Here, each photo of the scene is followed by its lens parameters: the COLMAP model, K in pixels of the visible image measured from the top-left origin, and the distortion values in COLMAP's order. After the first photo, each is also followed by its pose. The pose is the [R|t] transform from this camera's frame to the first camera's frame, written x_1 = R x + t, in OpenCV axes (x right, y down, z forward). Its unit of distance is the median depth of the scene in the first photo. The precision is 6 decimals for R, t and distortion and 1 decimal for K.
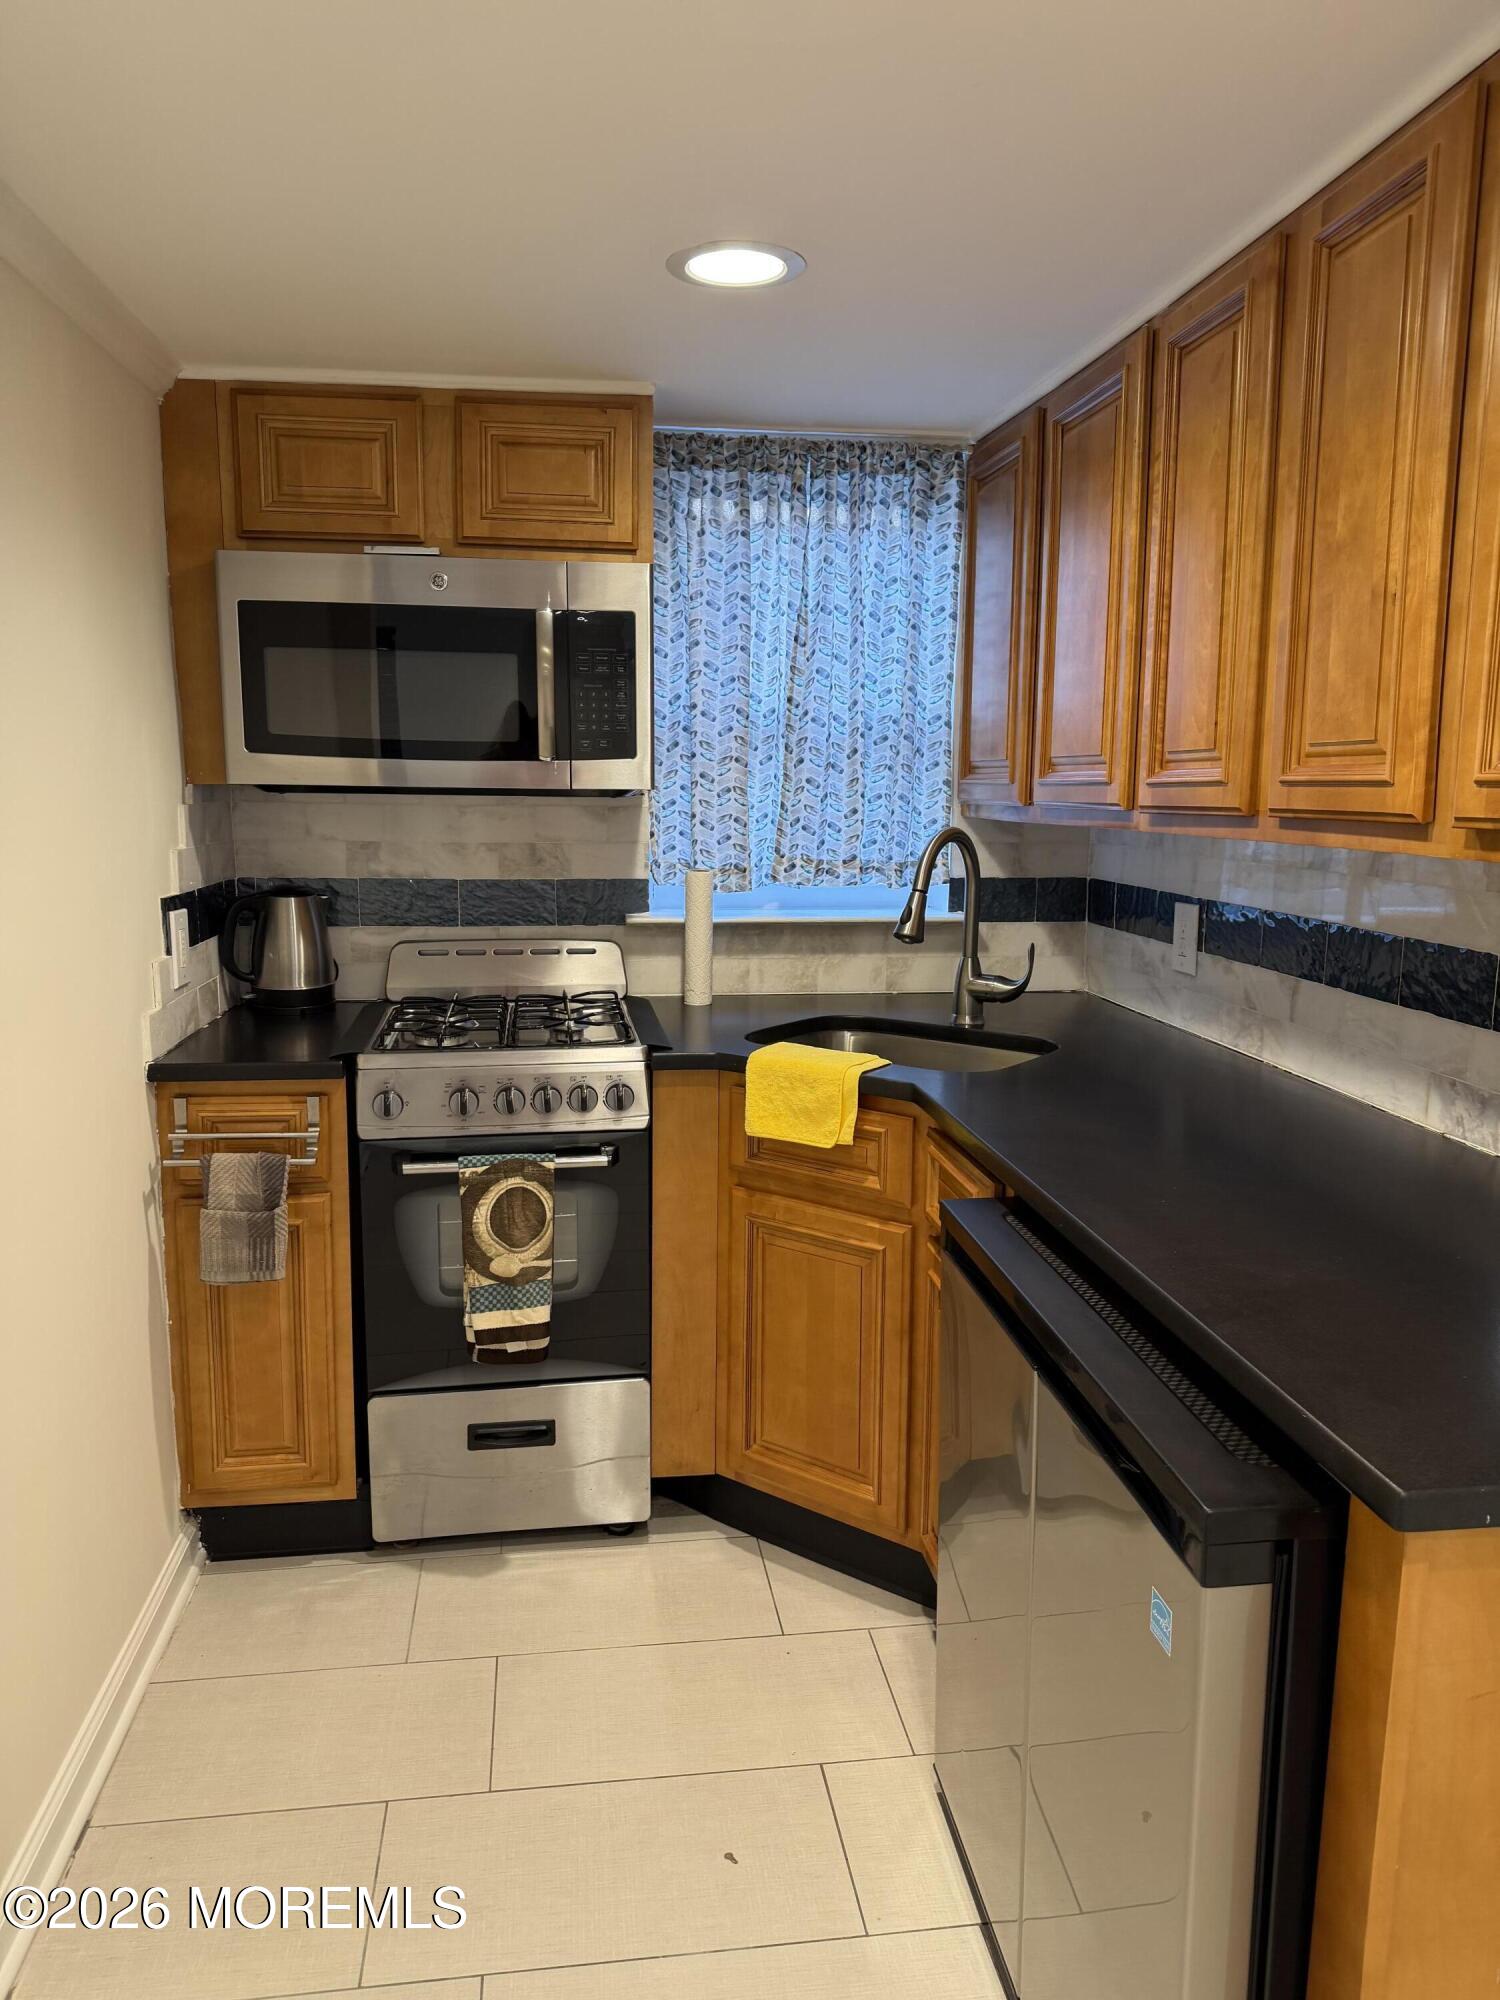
lens RADIAL K [[1422.4, 0, 750.6], [0, 1422.4, 1026.6], [0, 0, 1]] dist [0.173225, -0.225799]
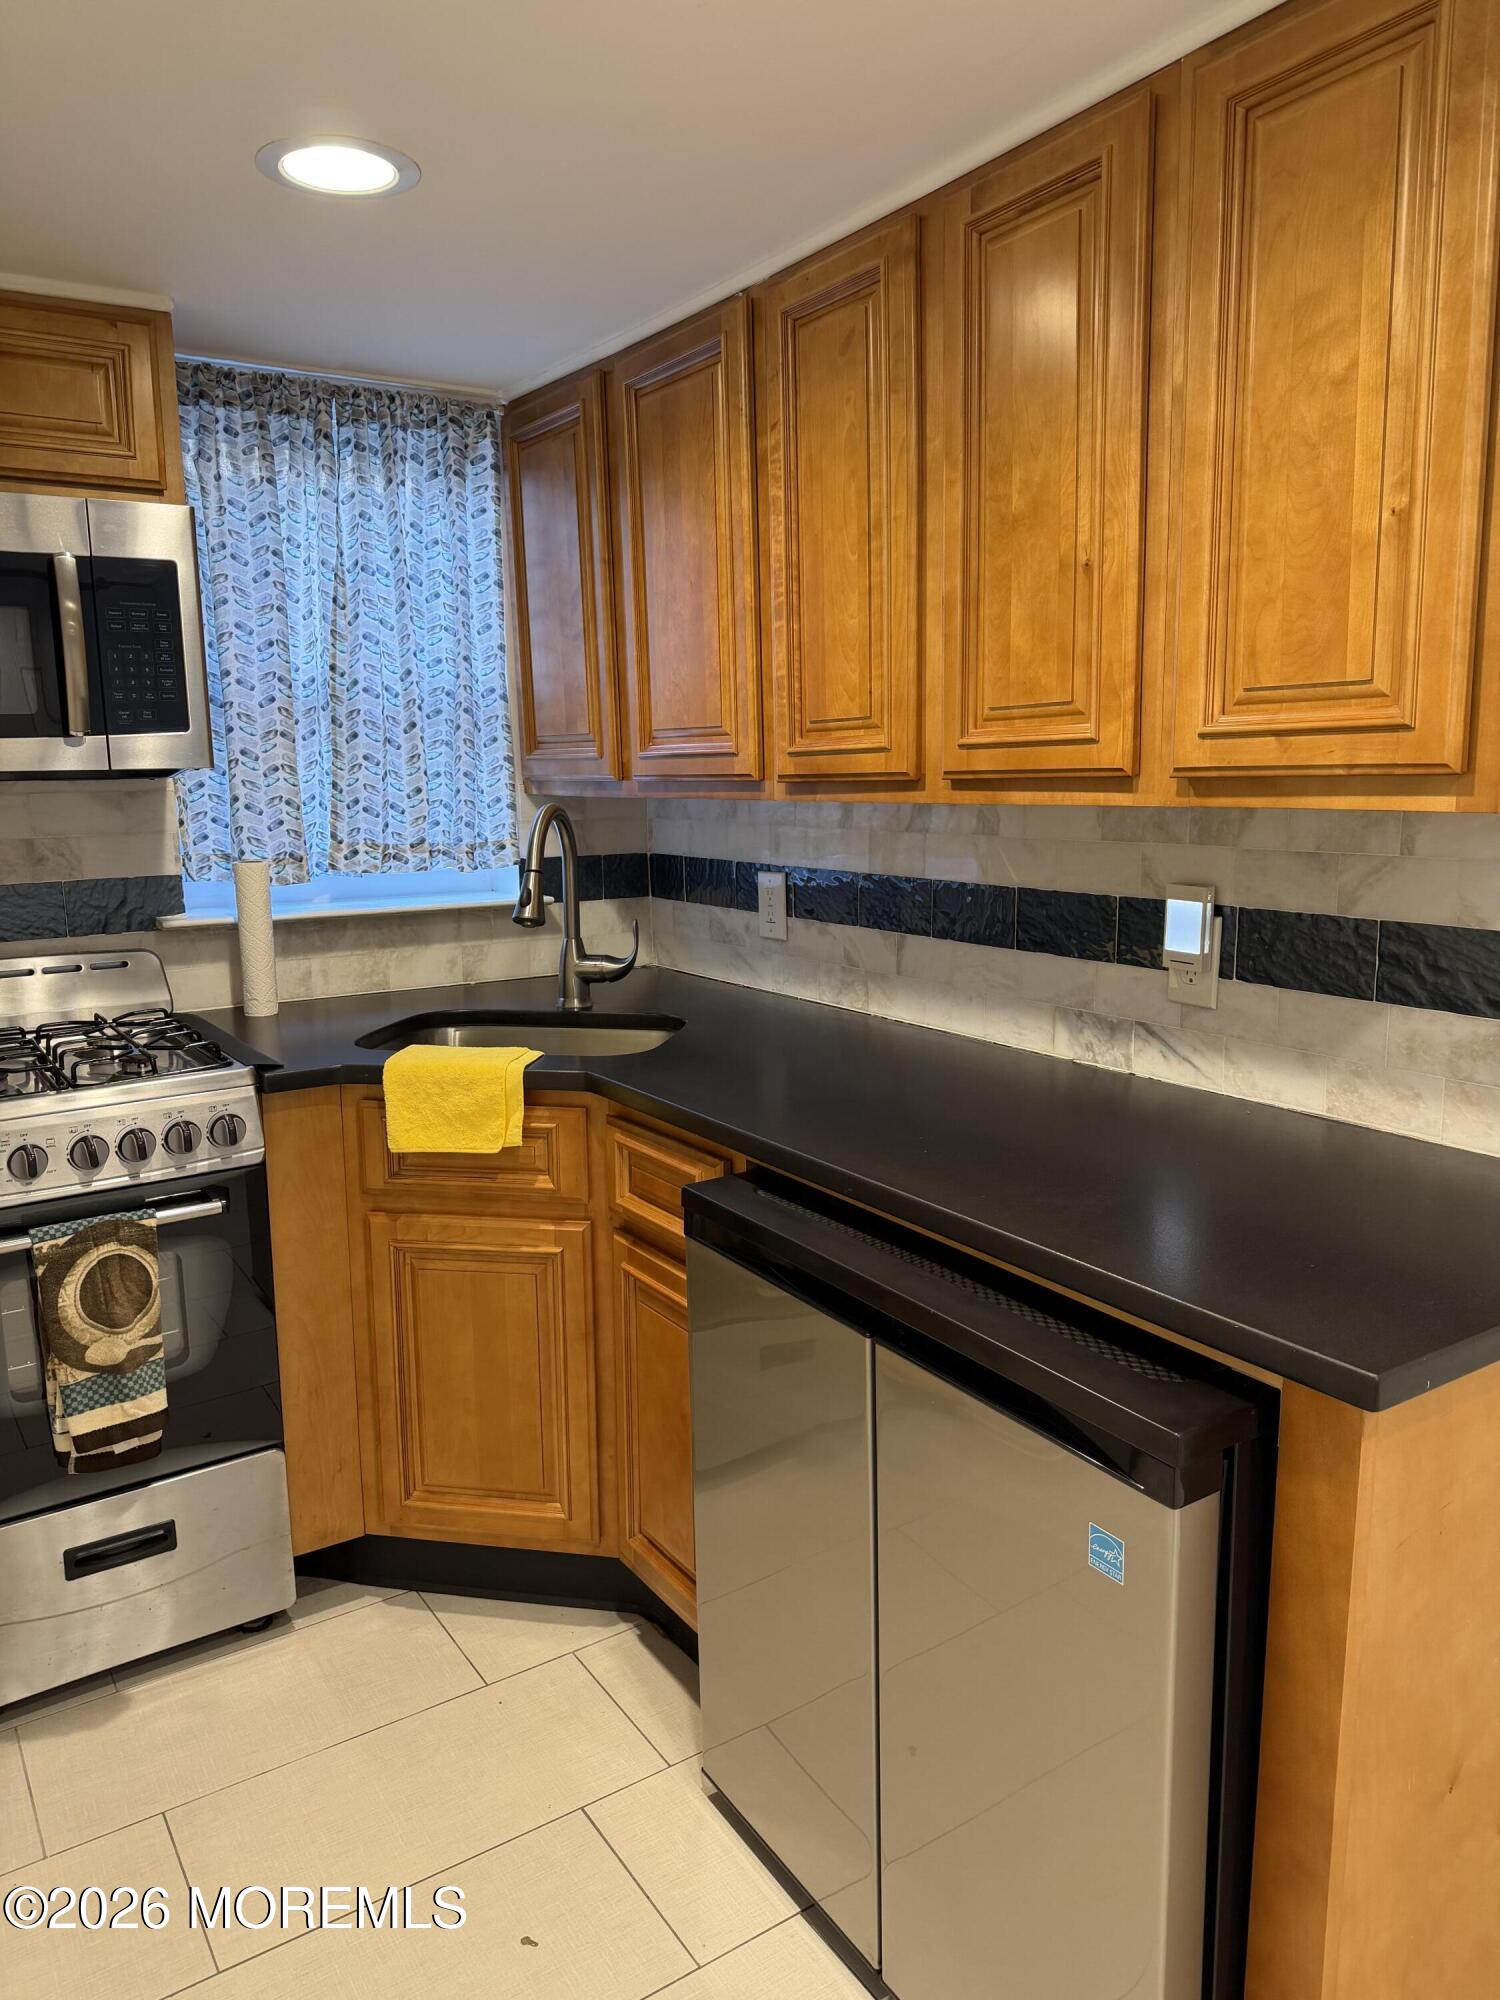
lens RADIAL K [[1405.1, 0, 751.6], [0, 1405.1, 1019.6], [0, 0, 1]] dist [0.190876, -0.351152]
pose [[0.902909, -0.099362, 0.418191, -0.158024], [0.097105, 0.994915, 0.026732, -0.008214], [-0.418720, 0.016472, 0.907966, 0.091580]]
